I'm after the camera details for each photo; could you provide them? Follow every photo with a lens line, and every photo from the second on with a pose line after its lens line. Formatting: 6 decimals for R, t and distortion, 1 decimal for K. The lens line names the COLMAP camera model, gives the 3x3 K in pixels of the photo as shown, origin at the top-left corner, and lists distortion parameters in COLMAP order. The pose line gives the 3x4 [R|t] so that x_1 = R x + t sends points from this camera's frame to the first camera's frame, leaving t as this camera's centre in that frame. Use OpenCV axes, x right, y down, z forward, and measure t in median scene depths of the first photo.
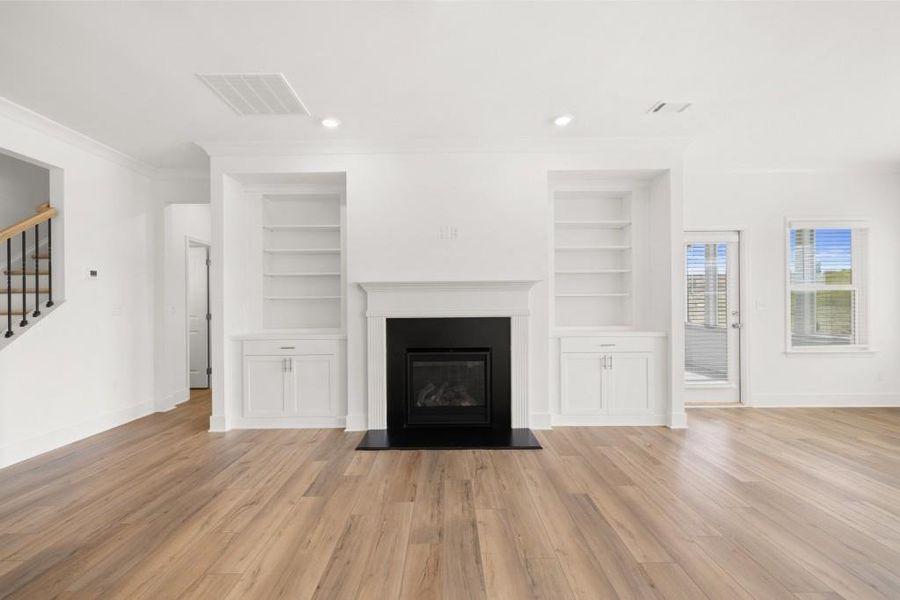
lens RADIAL K [[378.6, 0, 447.3], [0, 378.6, 304.2], [0, 0, 1]] dist [-0.001768, 0.000000]
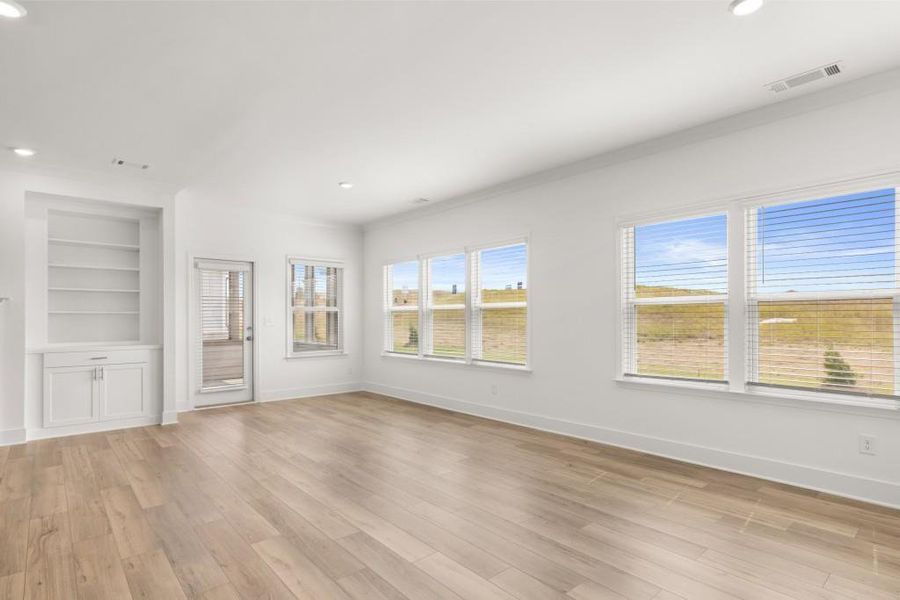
lens RADIAL K [[454.8, 0, 432.2], [0, 454.8, 318.4], [0, 0, 1]] dist [-0.005900, -0.001085]
pose [[0.757124, 0.003416, 0.653262, 0.298415], [-0.000226, 0.999988, -0.004968, -0.001751], [-0.653271, 0.003613, 0.757115, -0.638563]]
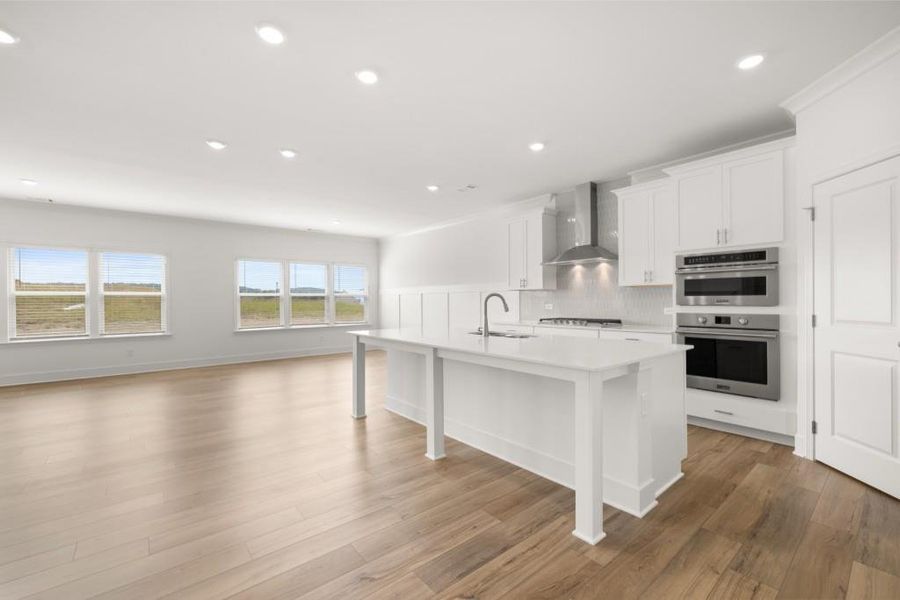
lens RADIAL K [[378.6, 0, 446.6], [0, 378.6, 297.4], [0, 0, 1]] dist [-0.001768, 0.000000]
pose [[-0.637057, 0.023093, 0.770471, -0.712040], [0.020406, 0.999706, -0.013092, 0.009913], [-0.770547, 0.007382, -0.637341, 0.266996]]
